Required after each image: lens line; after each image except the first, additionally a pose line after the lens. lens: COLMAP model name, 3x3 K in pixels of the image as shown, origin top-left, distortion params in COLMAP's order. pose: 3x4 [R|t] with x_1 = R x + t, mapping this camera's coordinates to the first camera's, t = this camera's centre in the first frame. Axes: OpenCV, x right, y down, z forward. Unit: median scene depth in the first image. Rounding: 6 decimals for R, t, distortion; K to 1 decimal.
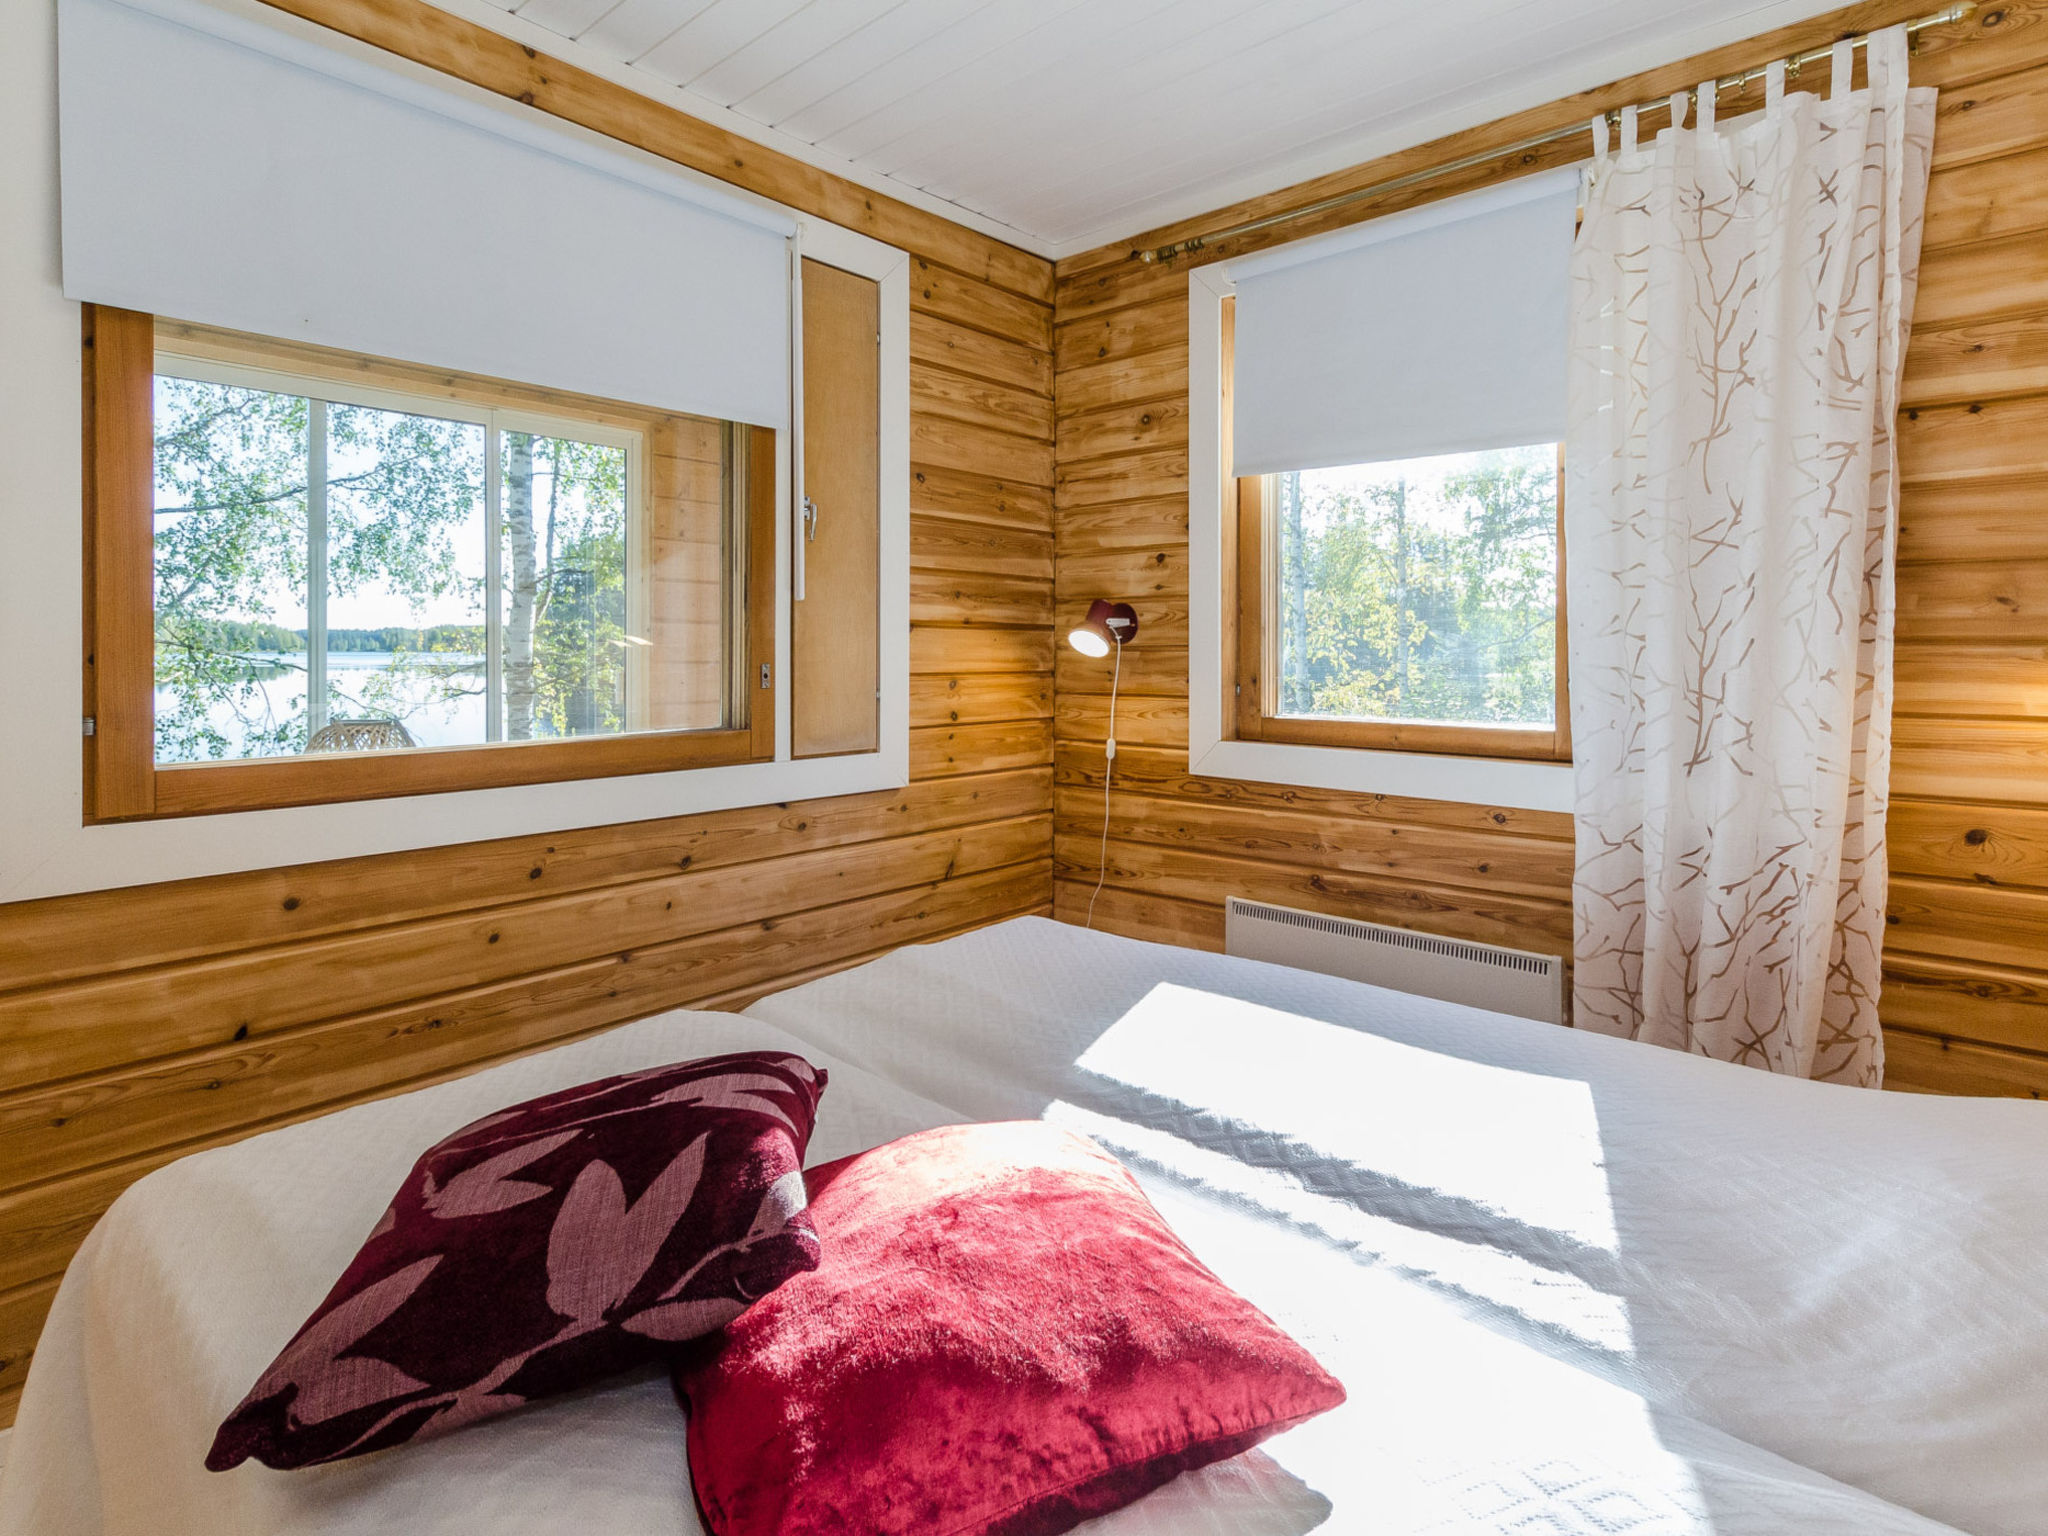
lens RADIAL K [[1053.8, 0, 1026.7], [0, 1053.8, 657.5], [0, 0, 1]] dist [0.004724, 0.000349]
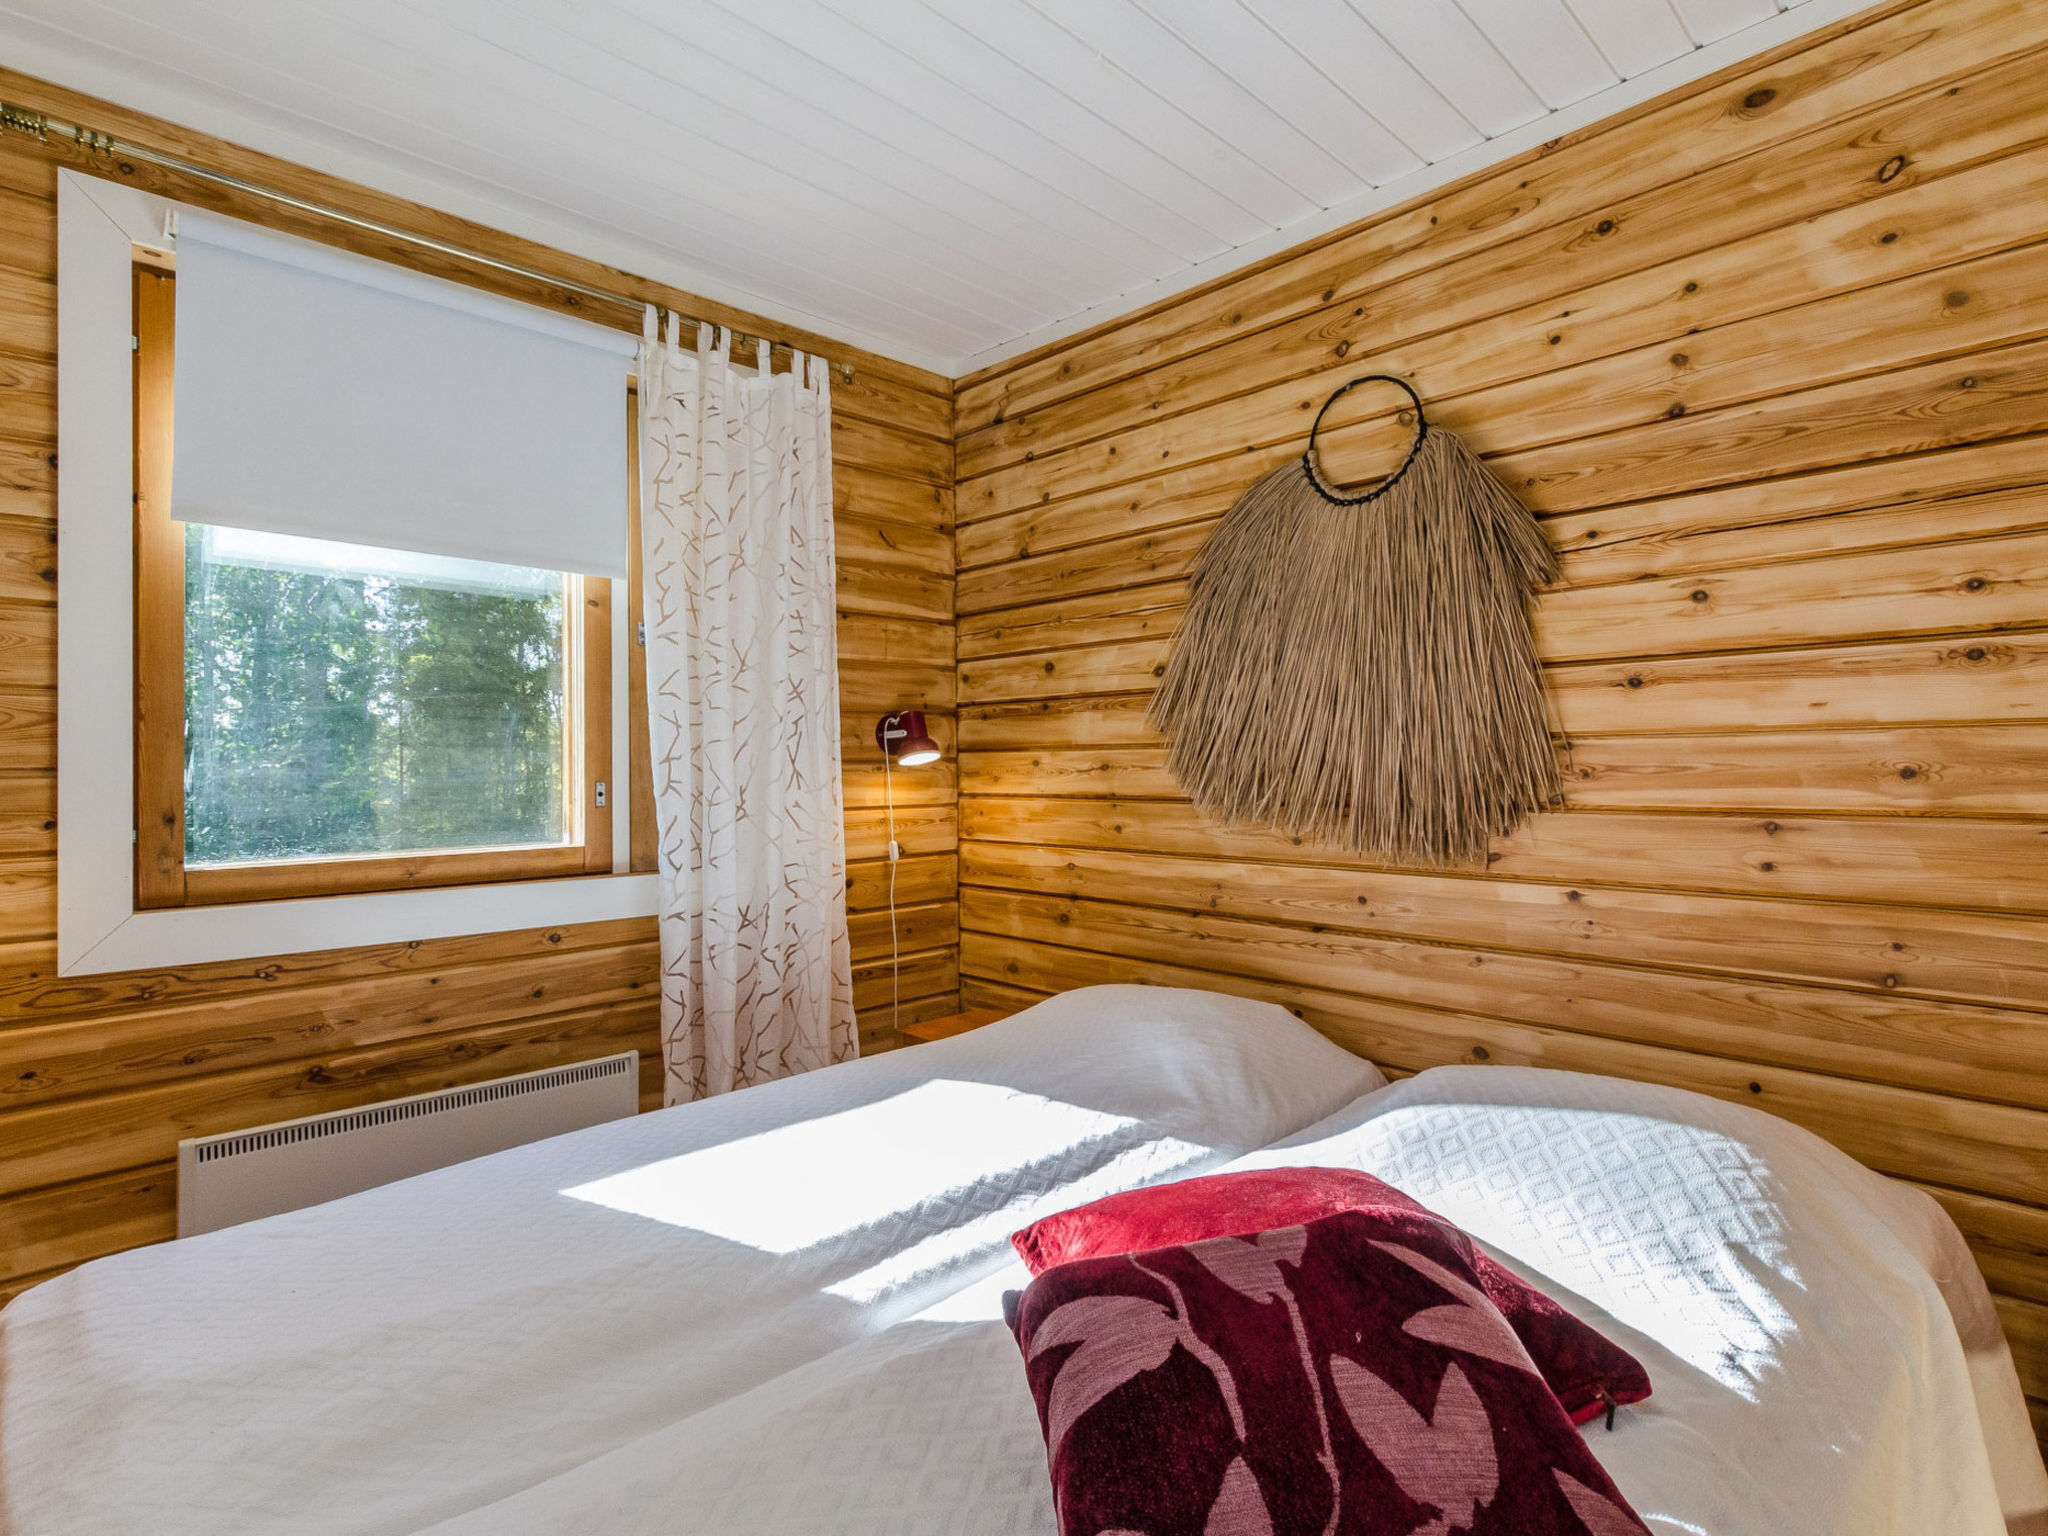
lens RADIAL K [[1037.8, 0, 1022.9], [0, 1037.8, 748.3], [0, 0, 1]] dist [0.007343, 0.000252]
pose [[0.076101, 0.016697, 0.996960, -0.572413], [0.021622, 0.999597, -0.018392, 0.000072], [-0.996866, 0.022956, 0.075709, 0.542331]]
